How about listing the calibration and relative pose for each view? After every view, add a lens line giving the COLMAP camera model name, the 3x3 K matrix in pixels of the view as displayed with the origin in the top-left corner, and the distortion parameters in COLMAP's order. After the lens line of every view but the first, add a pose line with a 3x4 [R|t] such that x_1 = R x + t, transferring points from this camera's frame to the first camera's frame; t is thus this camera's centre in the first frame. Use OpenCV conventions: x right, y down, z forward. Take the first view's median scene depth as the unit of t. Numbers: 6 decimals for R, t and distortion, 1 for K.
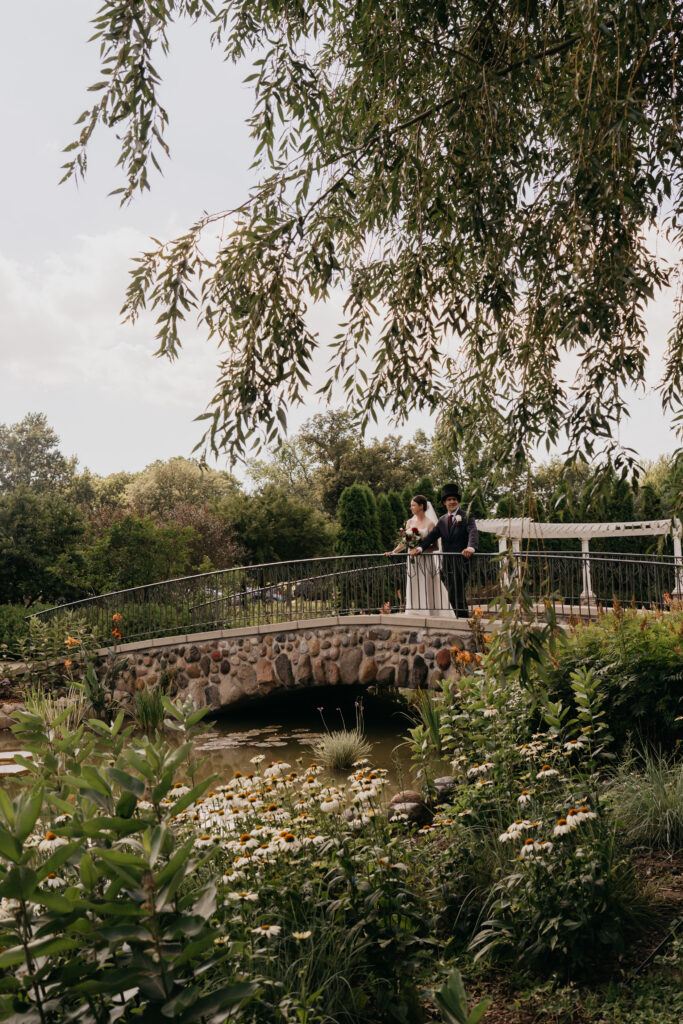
lens RADIAL K [[1107.0, 0, 341.1], [0, 1107.0, 540.1], [0, 0, 1]] dist [-0.012411, 0.004289]
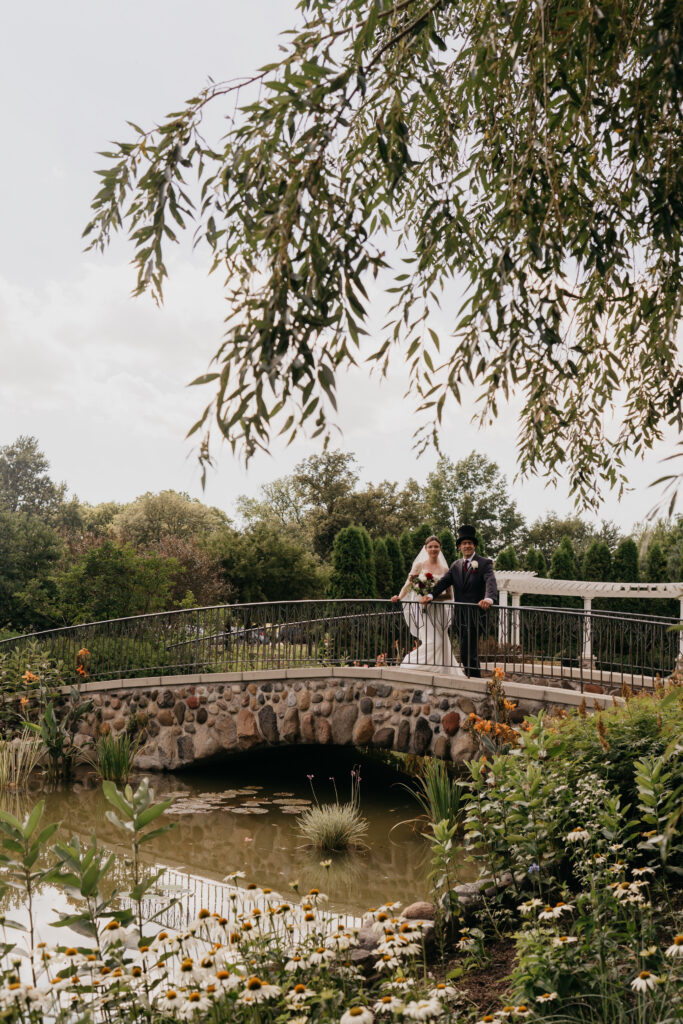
lens RADIAL K [[1107.0, 0, 341.1], [0, 1107.0, 540.1], [0, 0, 1]] dist [-0.012411, 0.004289]
pose [[0.998053, 0.061587, 0.009871, -0.010176], [-0.061133, 0.997281, -0.041157, 0.003409], [-0.012379, 0.040474, 0.999104, 0.100664]]
